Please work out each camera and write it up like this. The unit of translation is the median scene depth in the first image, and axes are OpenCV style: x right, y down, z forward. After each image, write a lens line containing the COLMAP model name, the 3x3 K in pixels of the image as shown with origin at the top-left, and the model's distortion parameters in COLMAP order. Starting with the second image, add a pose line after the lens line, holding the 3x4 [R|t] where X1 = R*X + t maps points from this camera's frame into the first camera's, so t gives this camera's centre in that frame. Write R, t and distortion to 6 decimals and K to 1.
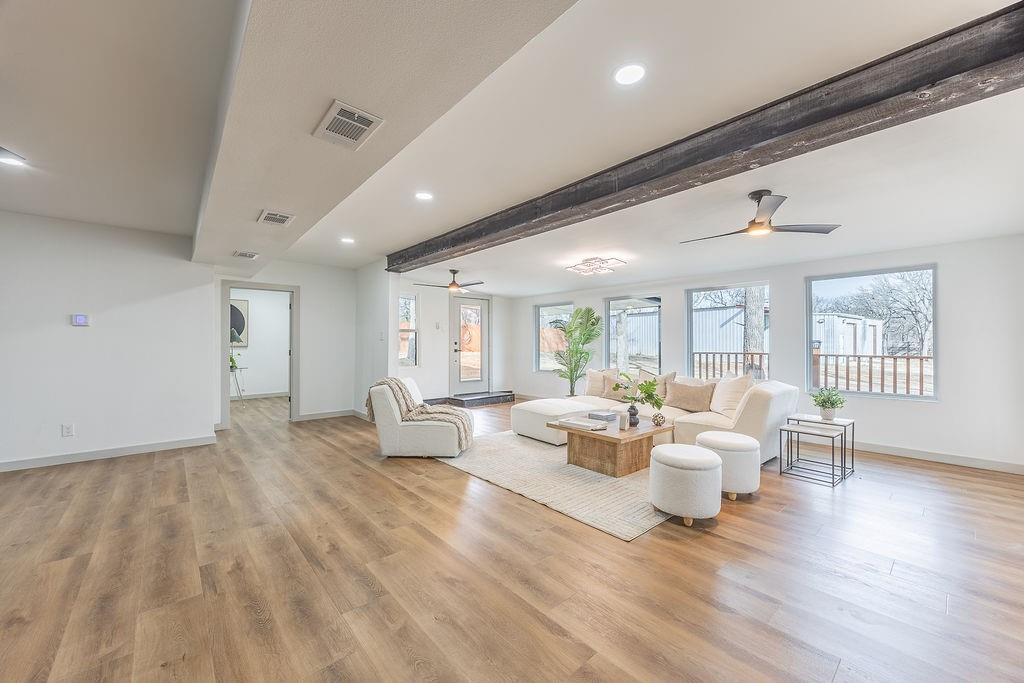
lens RADIAL K [[398.0, 0, 514.1], [0, 398.0, 343.3], [0, 0, 1]] dist [0.000685, -0.000338]
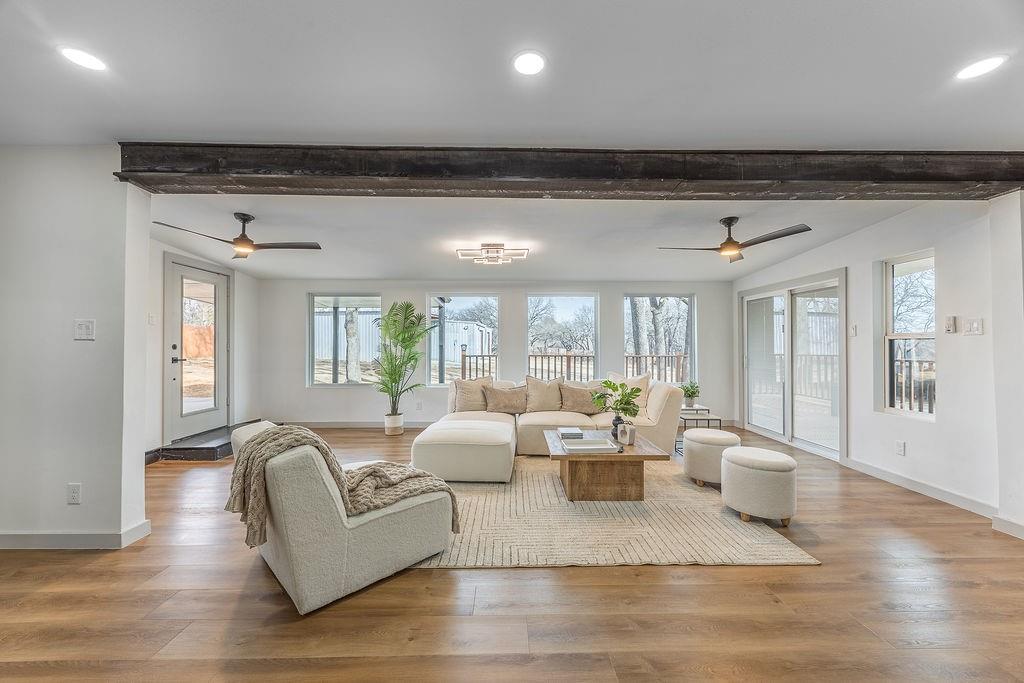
lens RADIAL K [[398.0, 0, 517.7], [0, 398.0, 343.3], [0, 0, 1]] dist [0.000685, -0.000338]
pose [[0.642029, 0.005532, 0.766660, -0.472294], [-0.000870, 0.999979, -0.006487, -0.003575], [-0.766680, 0.003498, 0.642020, 0.508643]]
